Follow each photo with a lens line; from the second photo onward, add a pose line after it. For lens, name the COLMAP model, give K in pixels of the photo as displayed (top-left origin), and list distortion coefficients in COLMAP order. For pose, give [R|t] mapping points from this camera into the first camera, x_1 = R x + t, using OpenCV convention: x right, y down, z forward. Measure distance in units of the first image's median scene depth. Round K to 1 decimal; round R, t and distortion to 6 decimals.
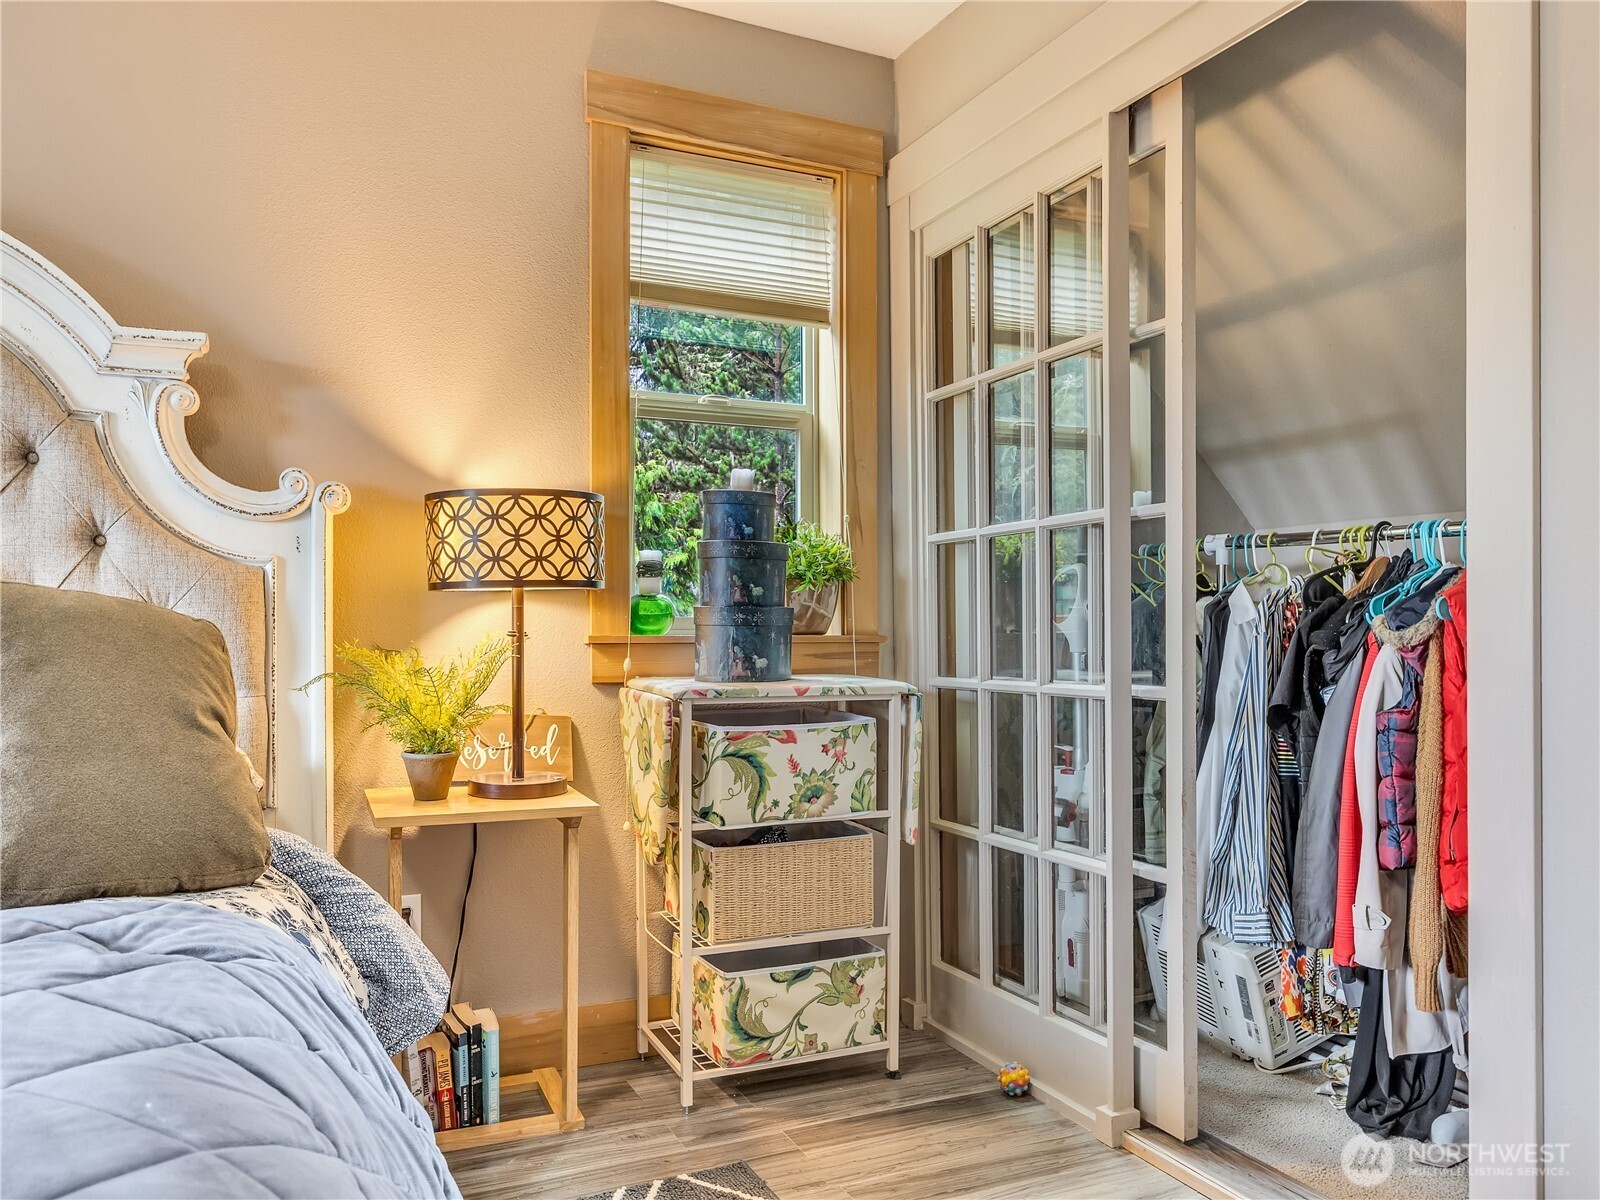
lens RADIAL K [[1182.5, 0, 799.5], [0, 1182.5, 645.0], [0, 0, 1]] dist [-0.000633, 0.000591]
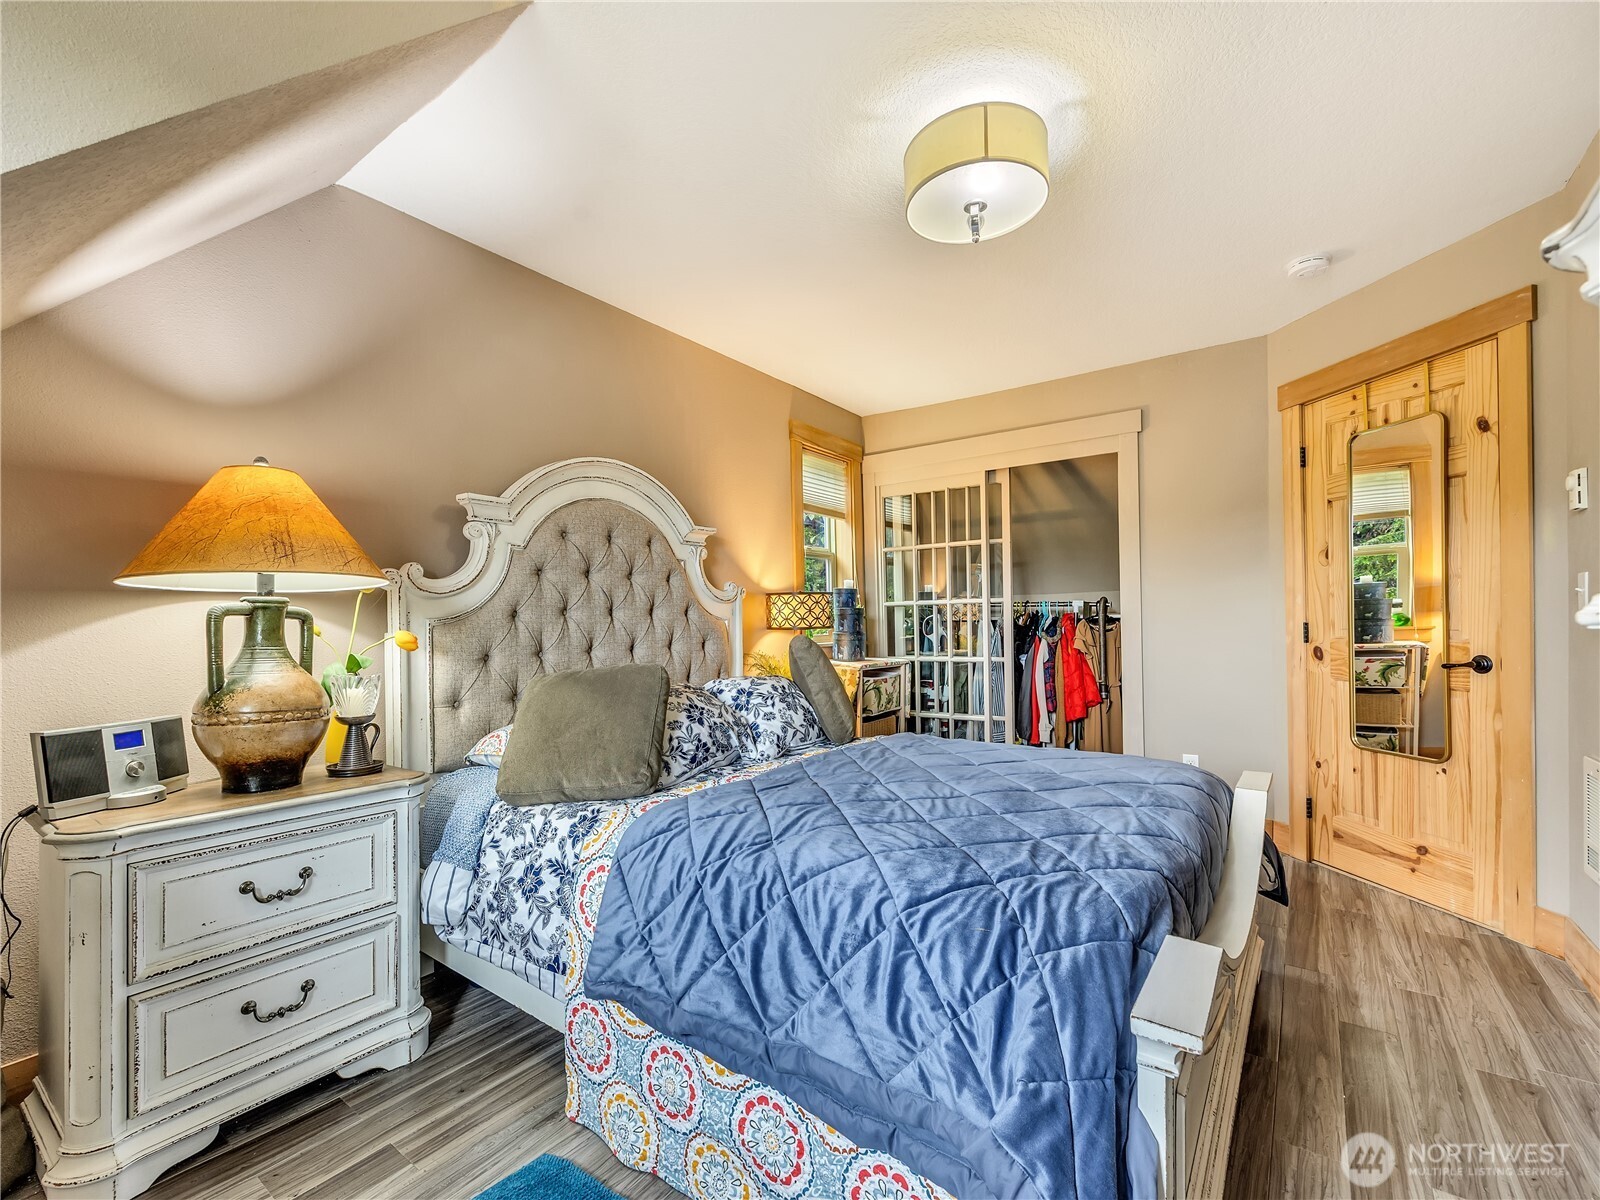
lens RADIAL K [[721.3, 0, 801.9], [0, 721.3, 615.1], [0, 0, 1]] dist [0.001763, -0.000007]
pose [[0.871013, -0.008024, 0.491195, -0.894461], [0.020502, 0.999589, -0.020027, -0.039562], [-0.490832, 0.027514, 0.870820, -0.321126]]
